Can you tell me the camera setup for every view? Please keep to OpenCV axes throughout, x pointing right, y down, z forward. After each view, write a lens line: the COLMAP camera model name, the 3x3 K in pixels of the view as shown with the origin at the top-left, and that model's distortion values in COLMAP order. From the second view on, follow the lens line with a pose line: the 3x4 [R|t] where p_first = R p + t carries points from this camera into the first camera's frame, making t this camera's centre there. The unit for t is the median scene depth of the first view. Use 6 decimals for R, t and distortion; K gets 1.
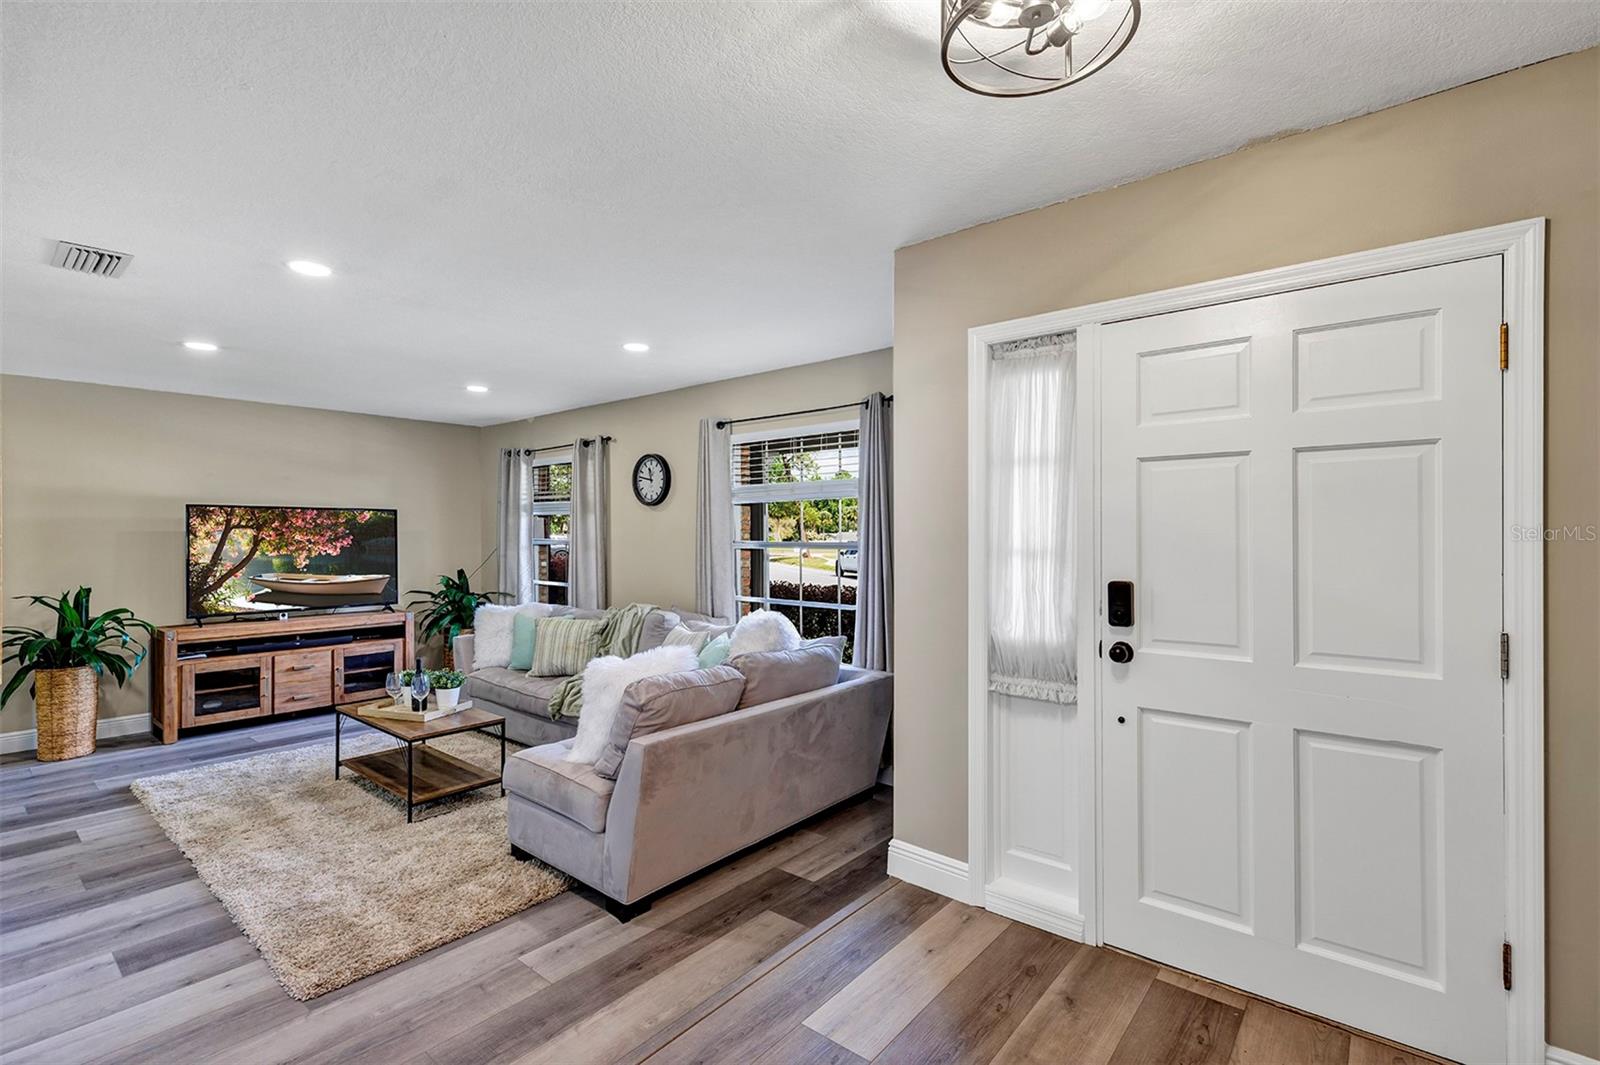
lens RADIAL K [[729.8, 0, 764.5], [0, 729.8, 520.1], [0, 0, 1]] dist [0.045806, 0.000444]
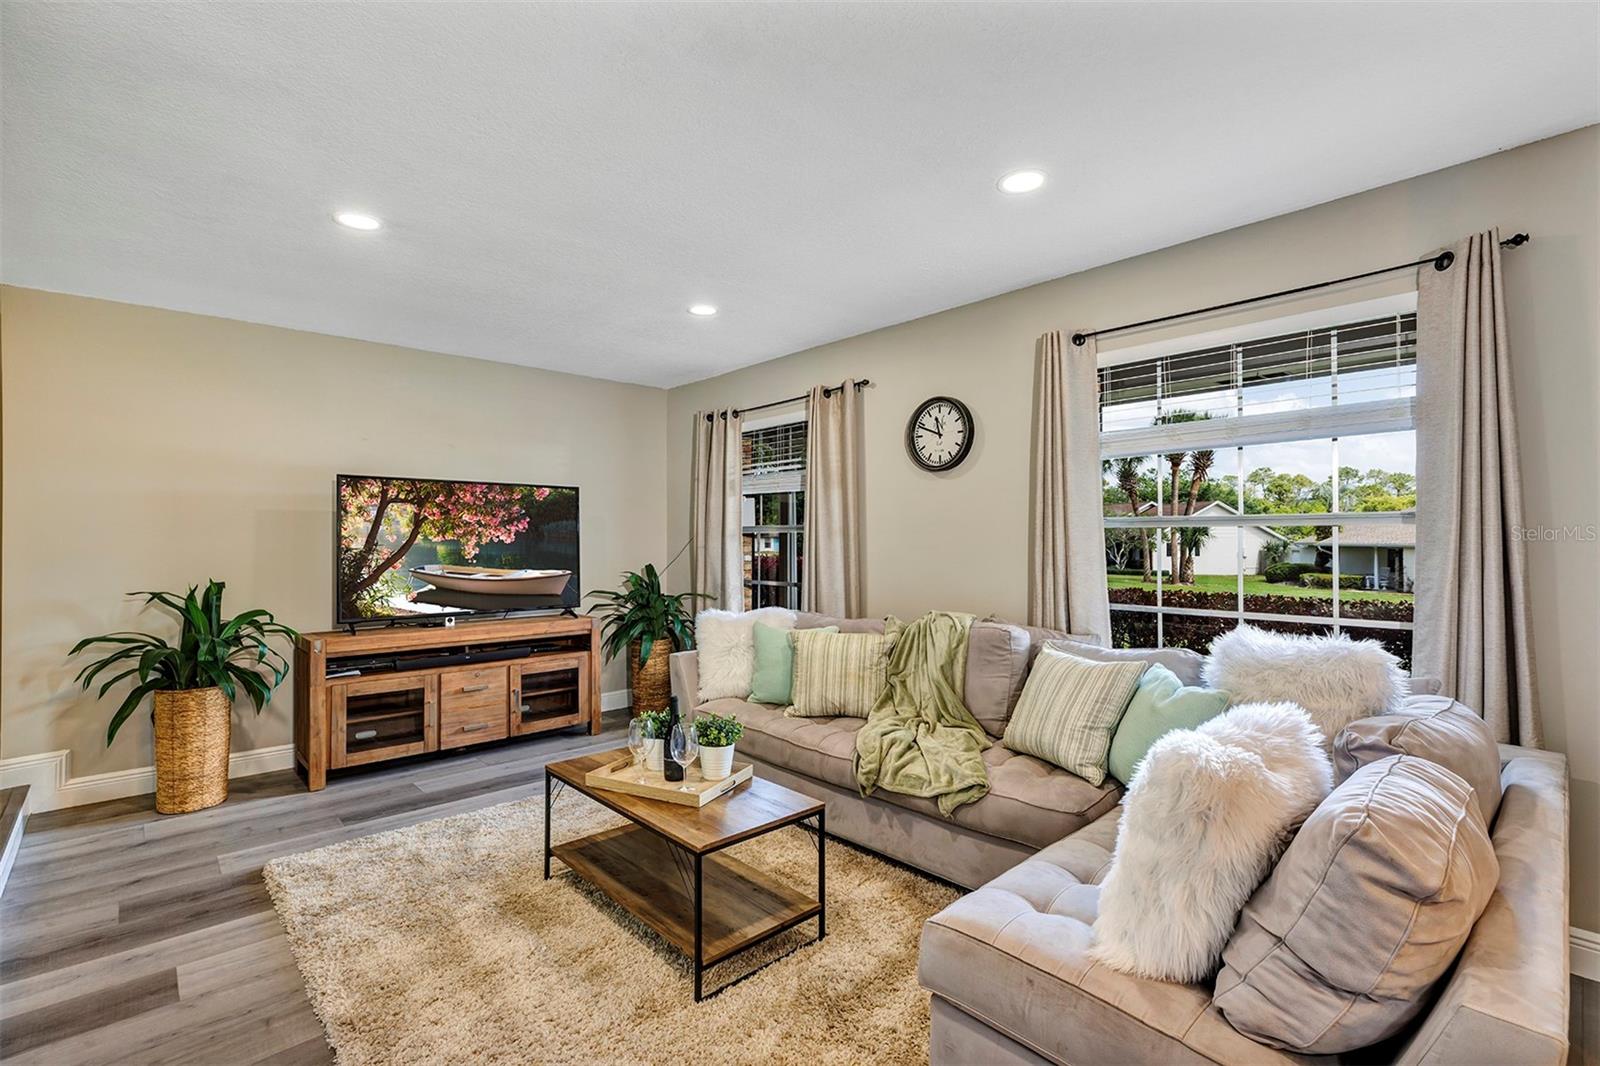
lens RADIAL K [[725.1, 0, 792.0], [0, 725.1, 531.0], [0, 0, 1]] dist [0.017991, -0.000070]
pose [[0.995063, -0.000698, -0.099243, -0.247076], [0.001125, 0.999990, 0.004254, 0.037421], [0.099239, -0.004344, 0.995054, 0.324205]]
